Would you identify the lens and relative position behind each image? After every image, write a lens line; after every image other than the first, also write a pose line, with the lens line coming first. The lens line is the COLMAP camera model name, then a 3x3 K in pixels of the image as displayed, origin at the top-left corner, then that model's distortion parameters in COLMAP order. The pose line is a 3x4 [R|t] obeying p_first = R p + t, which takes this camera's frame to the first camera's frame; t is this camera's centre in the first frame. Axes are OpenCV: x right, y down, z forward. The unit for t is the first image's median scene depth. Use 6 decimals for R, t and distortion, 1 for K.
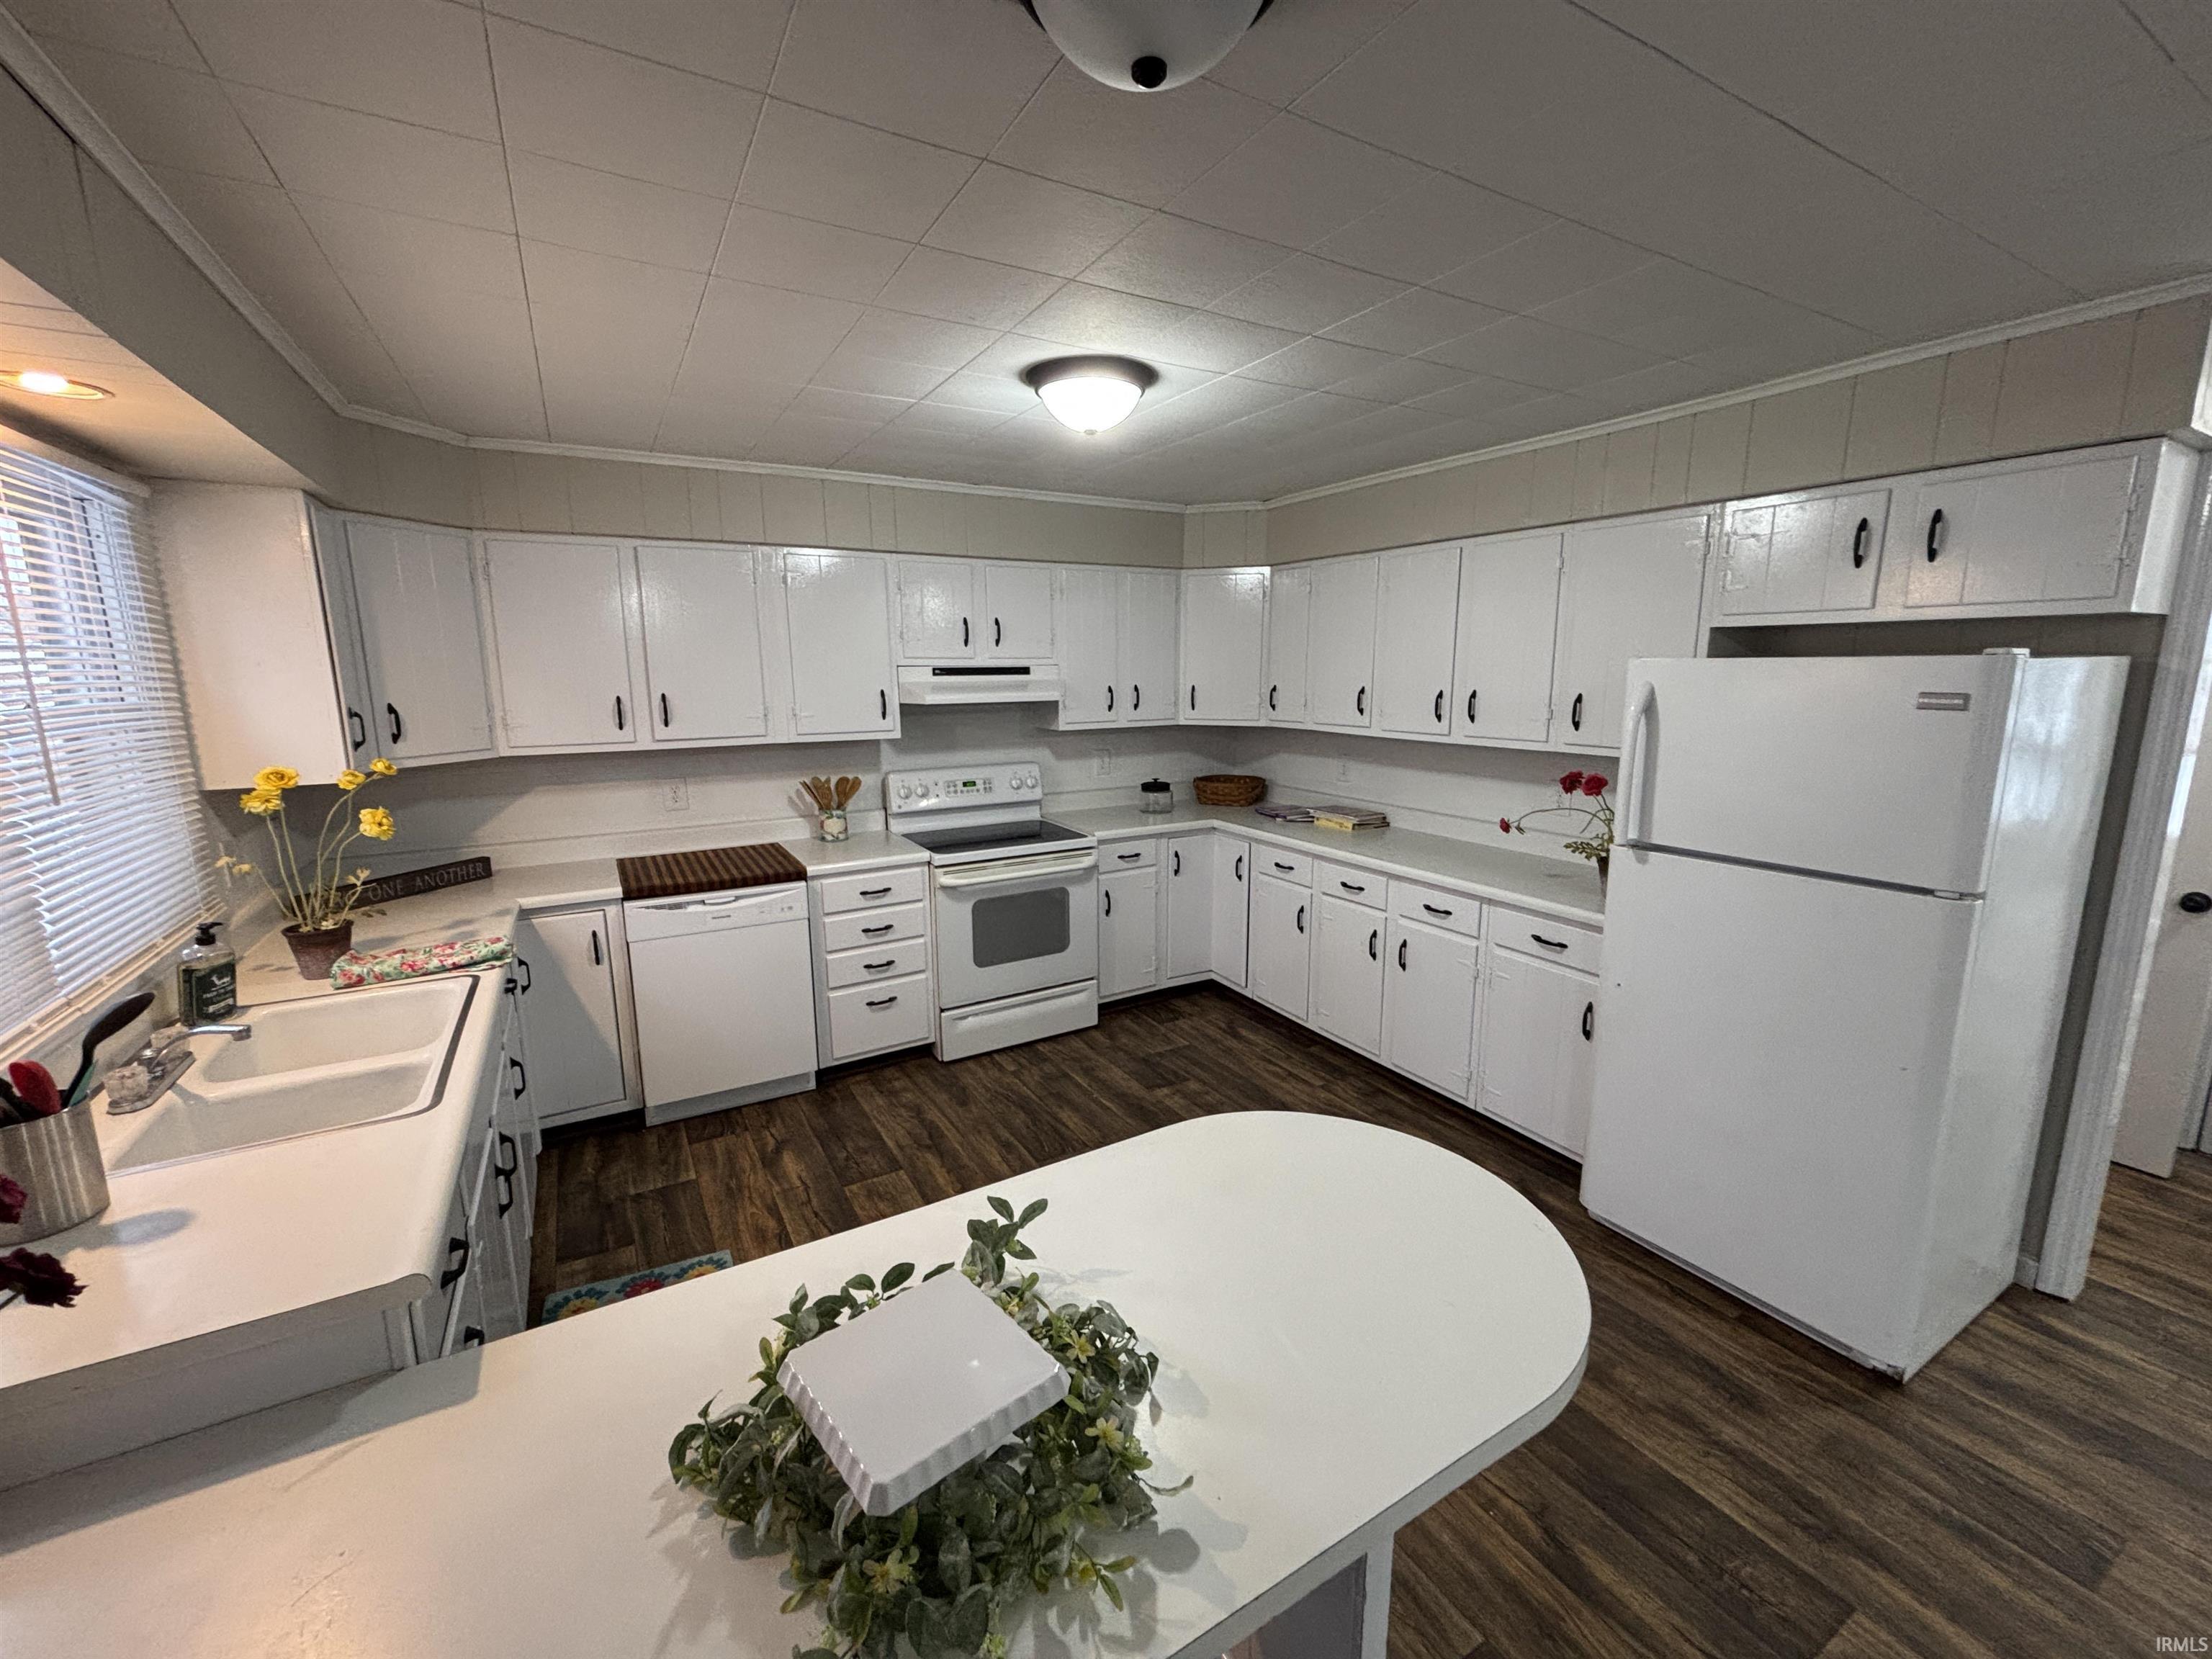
lens RADIAL K [[880.6, 0, 1106.0], [0, 880.6, 829.5], [0, 0, 1]] dist [0.001058, -0.000073]
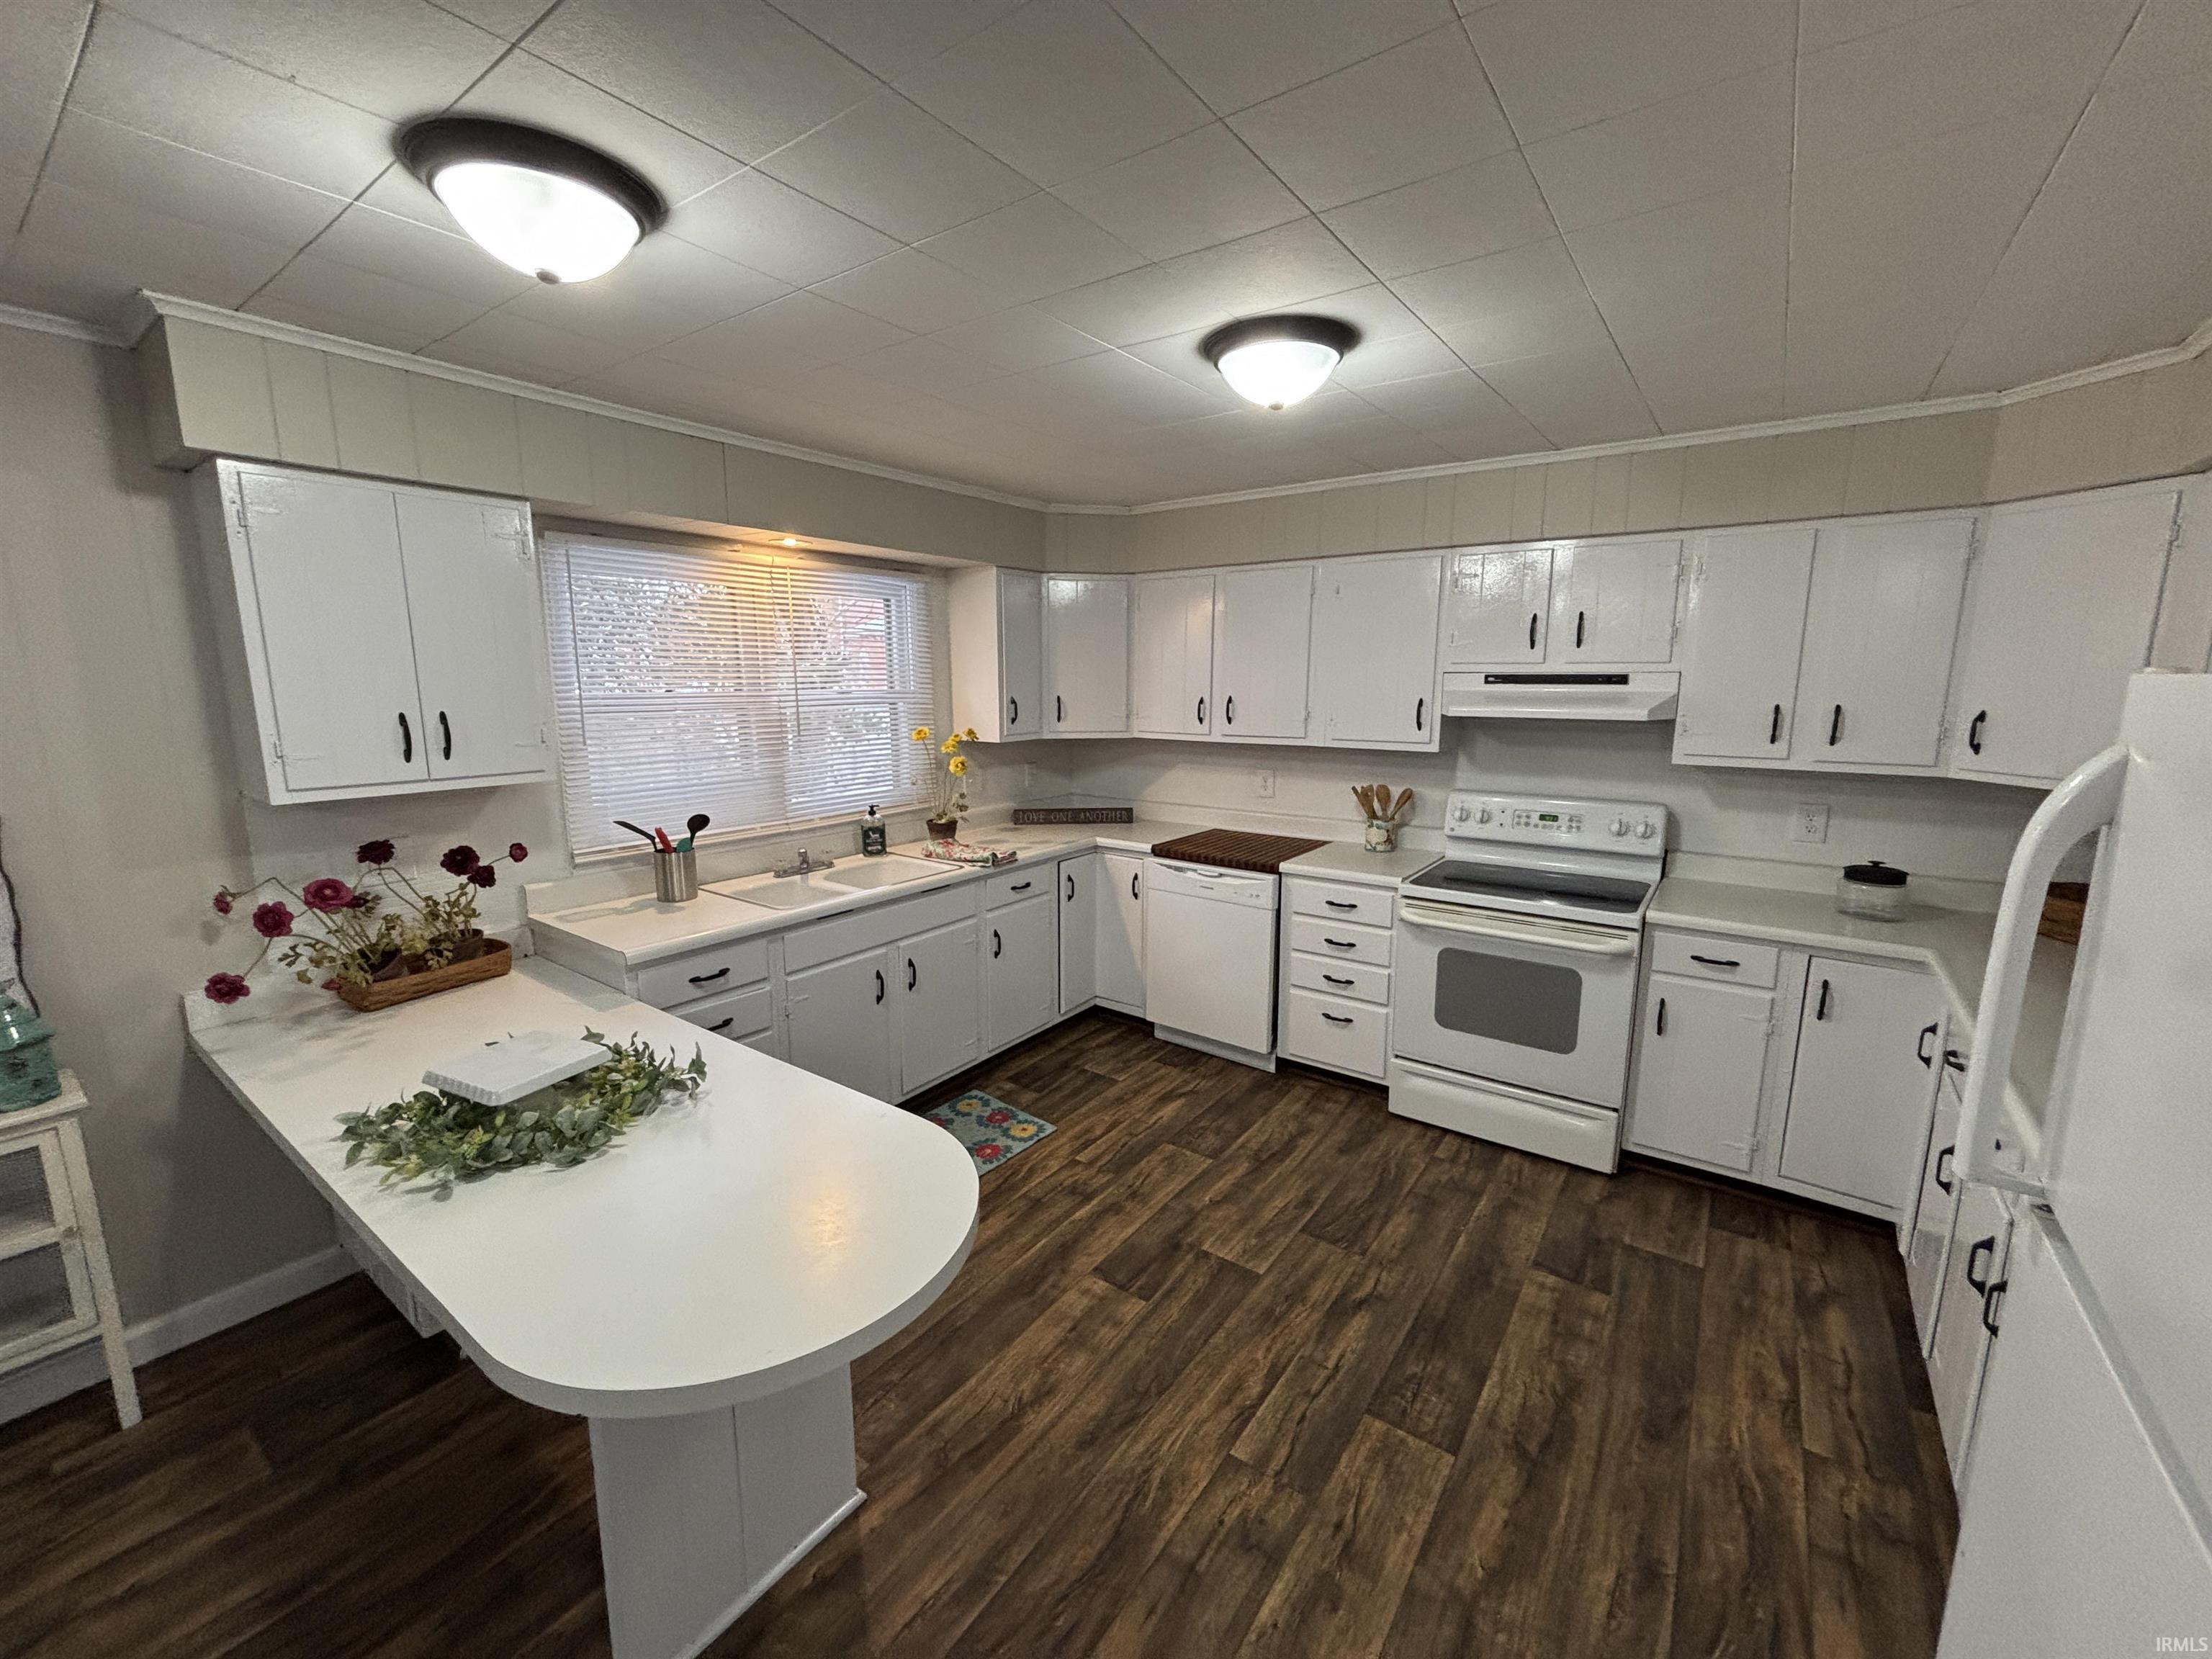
lens RADIAL K [[894.3, 0, 1101.3], [0, 894.3, 832.6], [0, 0, 1]] dist [-0.000884, 0.000606]
pose [[0.393314, 0.168943, -0.903749, 0.478322], [-0.169026, 0.979505, 0.109545, -0.065910], [0.903734, 0.109671, 0.413808, 0.321538]]
